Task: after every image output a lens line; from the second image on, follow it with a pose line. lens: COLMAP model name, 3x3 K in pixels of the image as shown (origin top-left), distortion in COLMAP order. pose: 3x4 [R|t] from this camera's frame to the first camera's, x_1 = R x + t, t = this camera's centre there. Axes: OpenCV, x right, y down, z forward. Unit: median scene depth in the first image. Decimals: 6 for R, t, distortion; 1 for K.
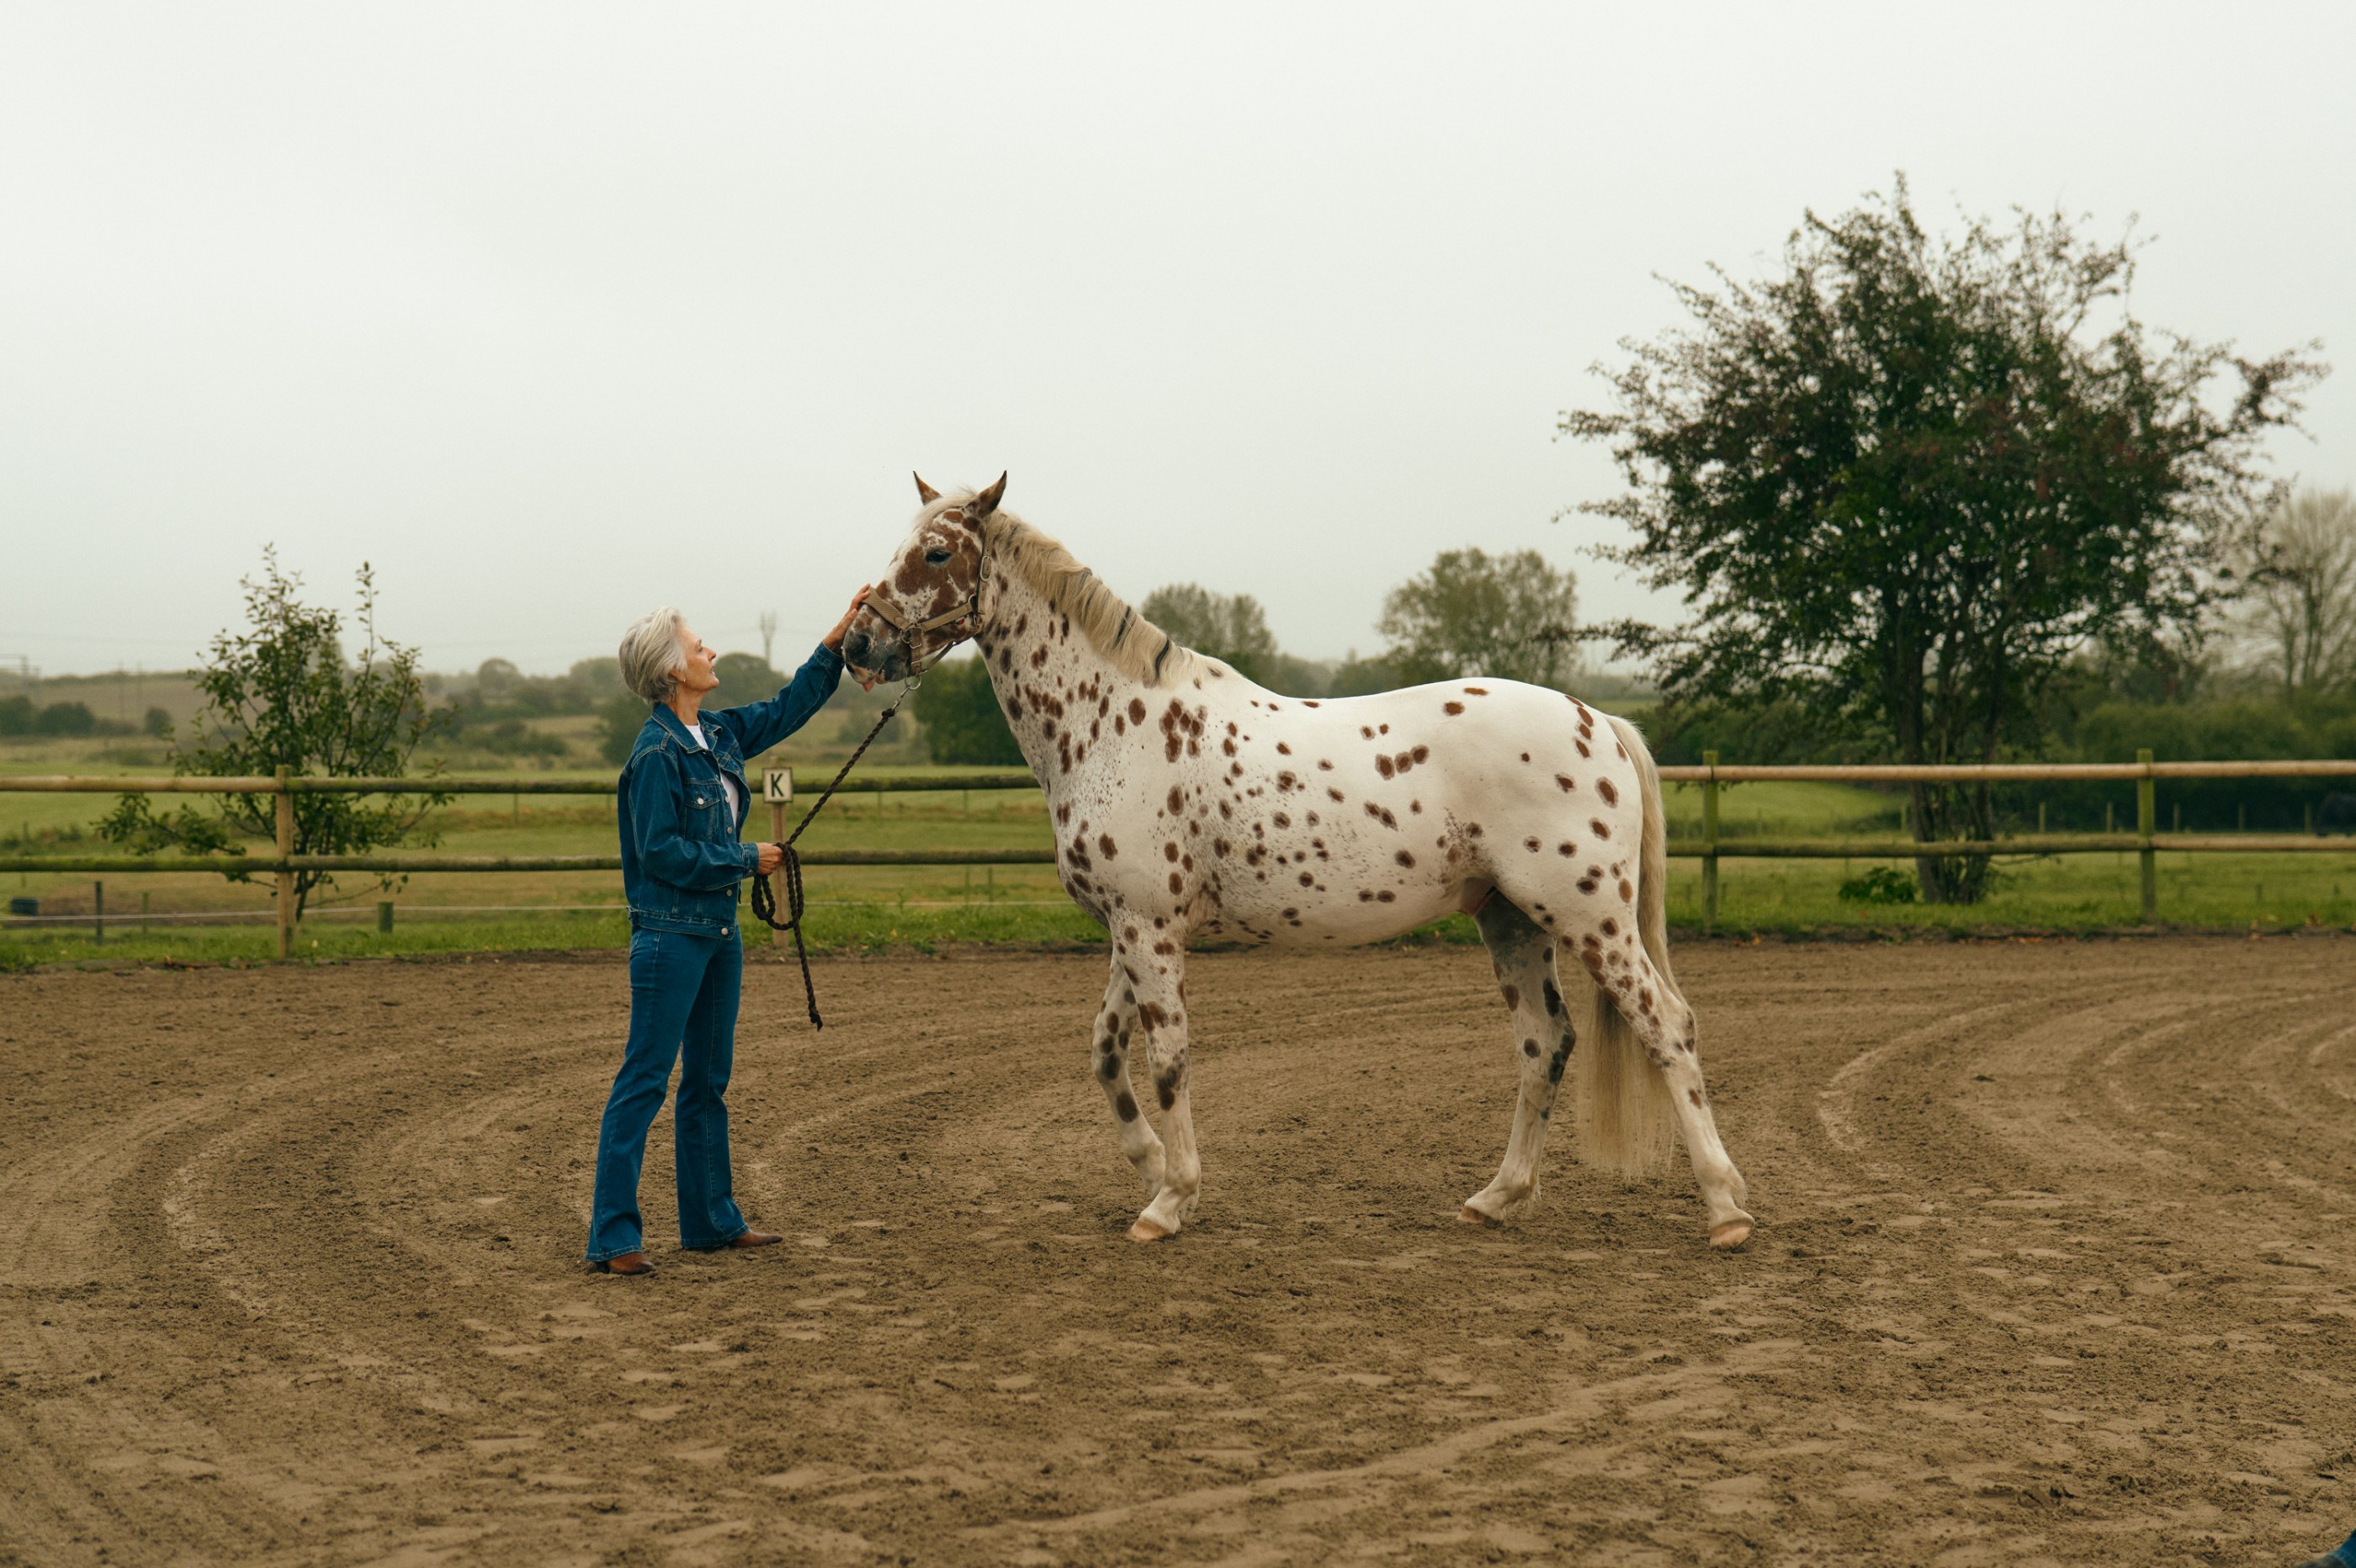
lens RADIAL K [[3189.0, 0, 1178.0], [0, 3189.0, 784.0], [0, 0, 1]] dist [-0.005545, 0.020968]
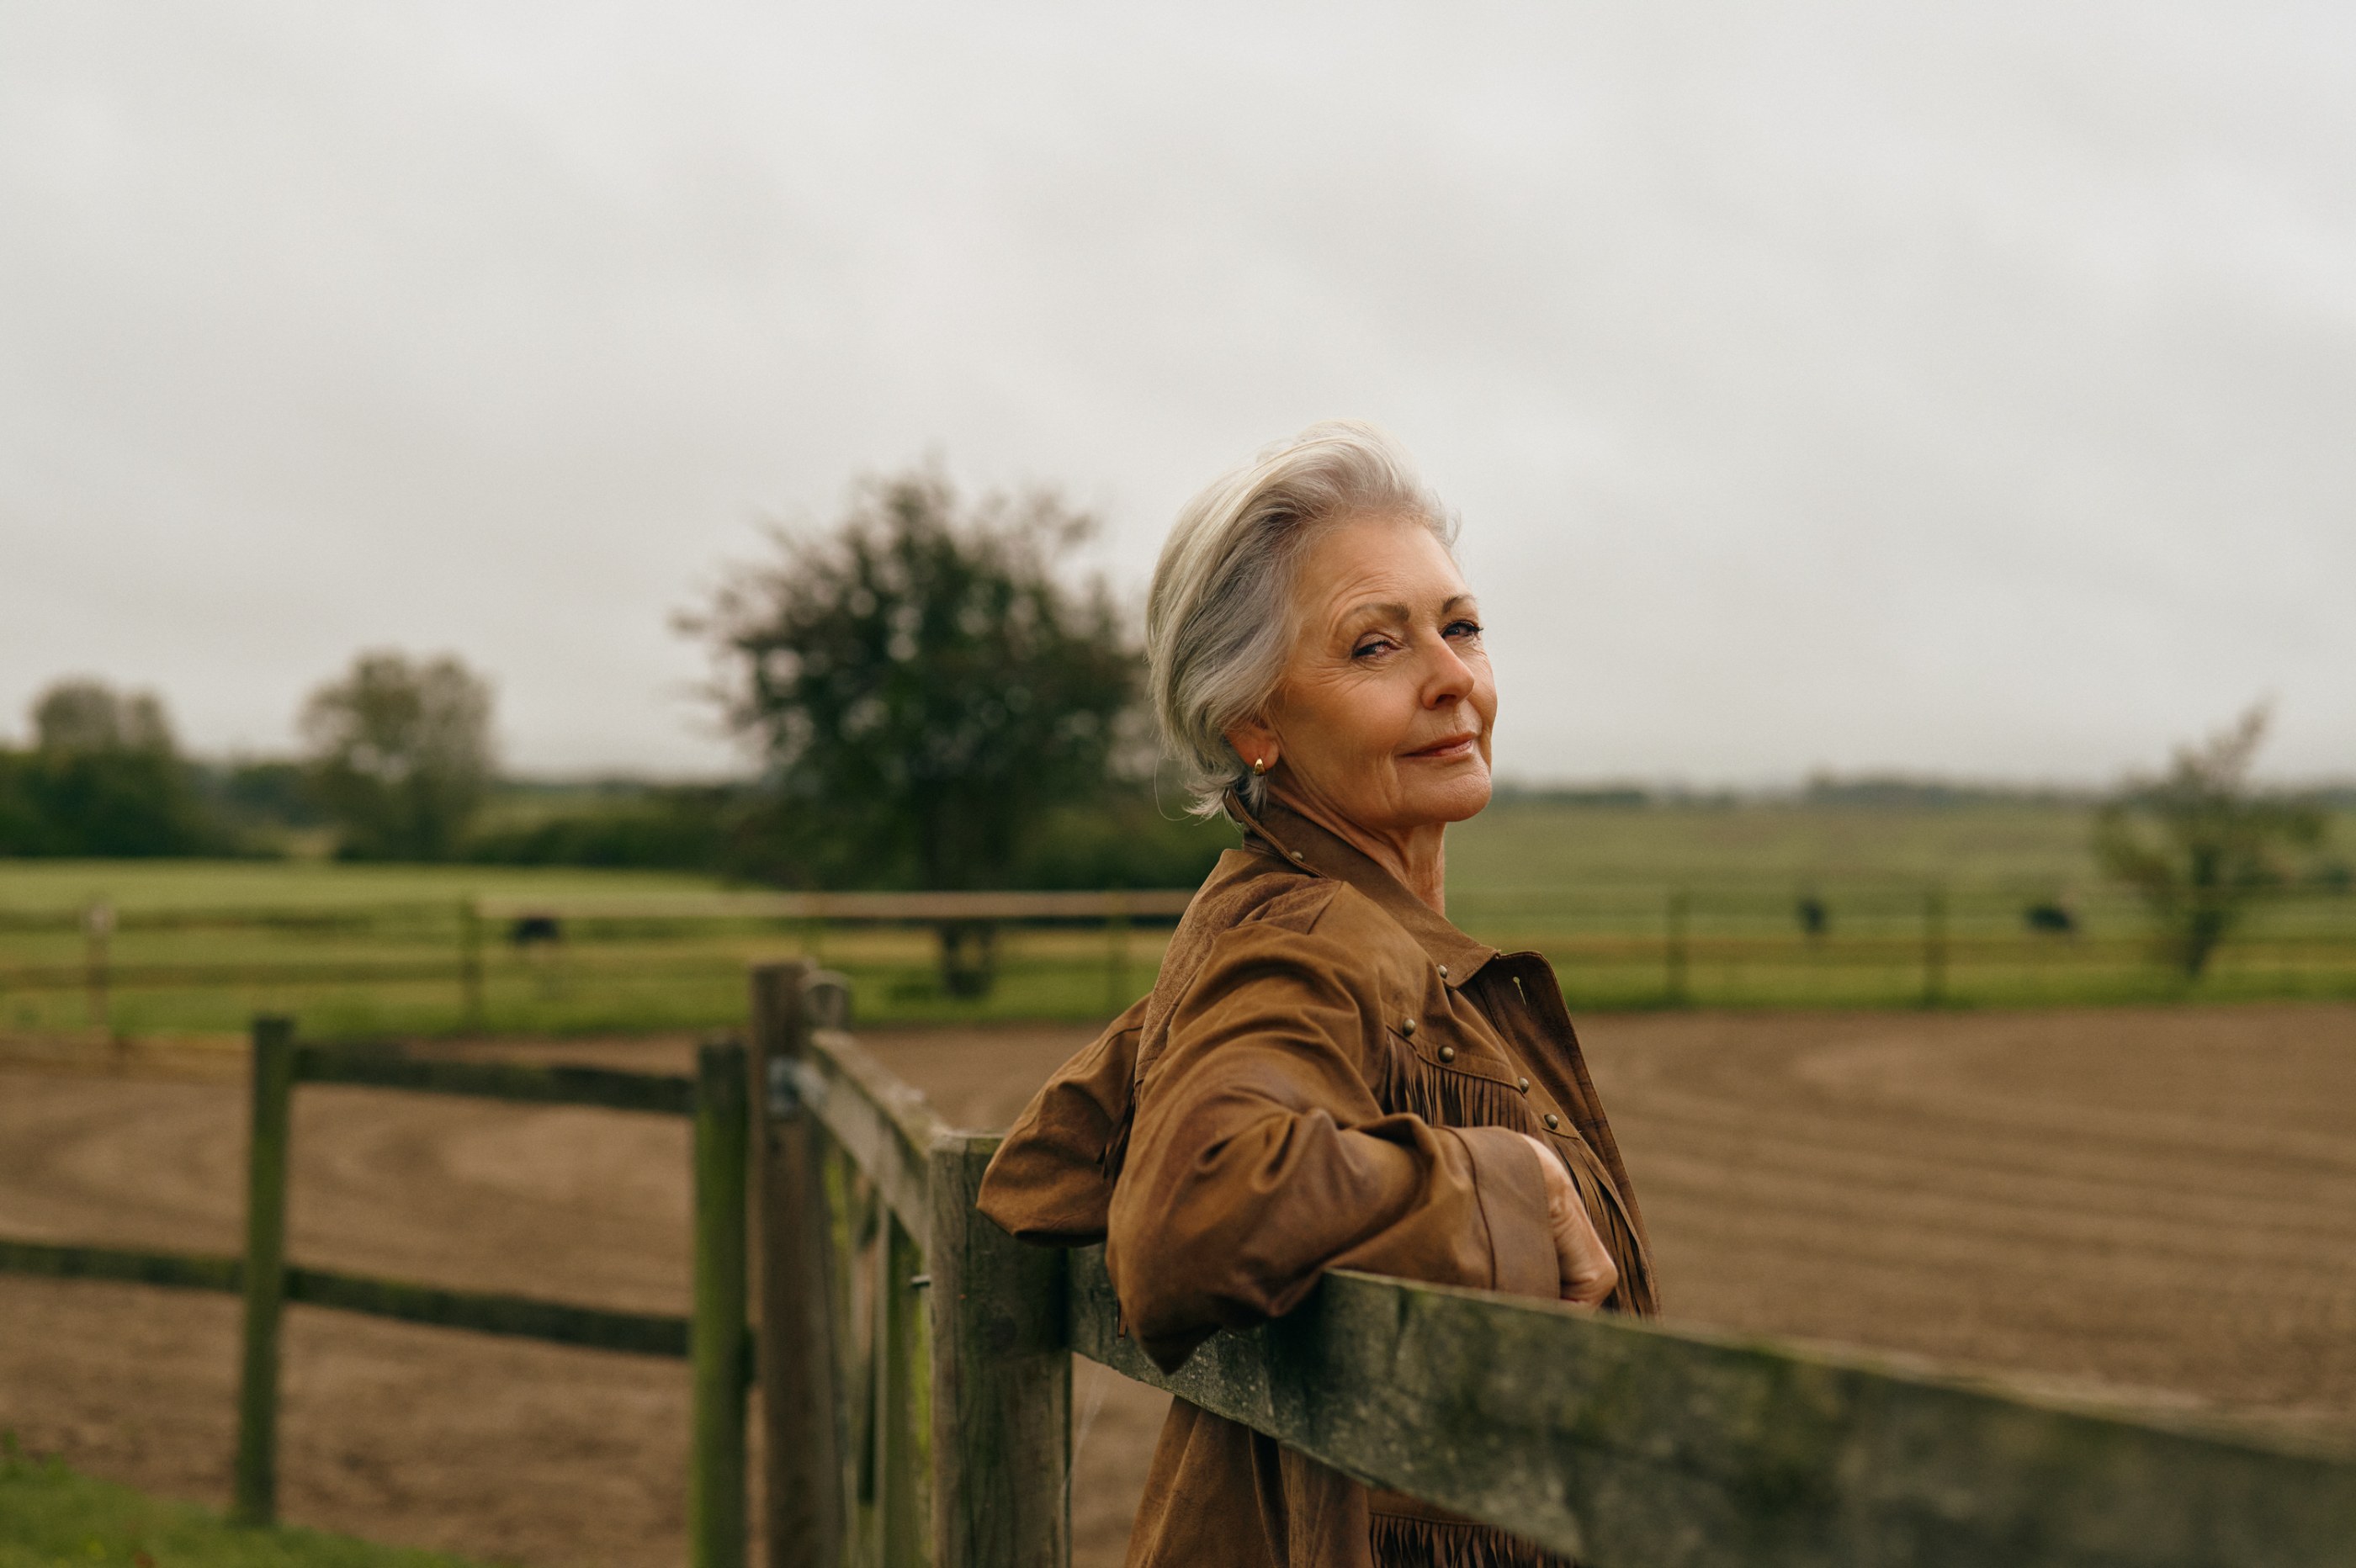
lens RADIAL K [[3189.0, 0, 1178.0], [0, 3189.0, 784.0], [0, 0, 1]] dist [-0.005545, 0.020968]
pose [[0.940210, 0.018856, 0.340072, -0.125713], [-0.008225, 0.999432, -0.032675, -0.010543], [-0.340495, 0.027924, 0.939831, -0.273782]]
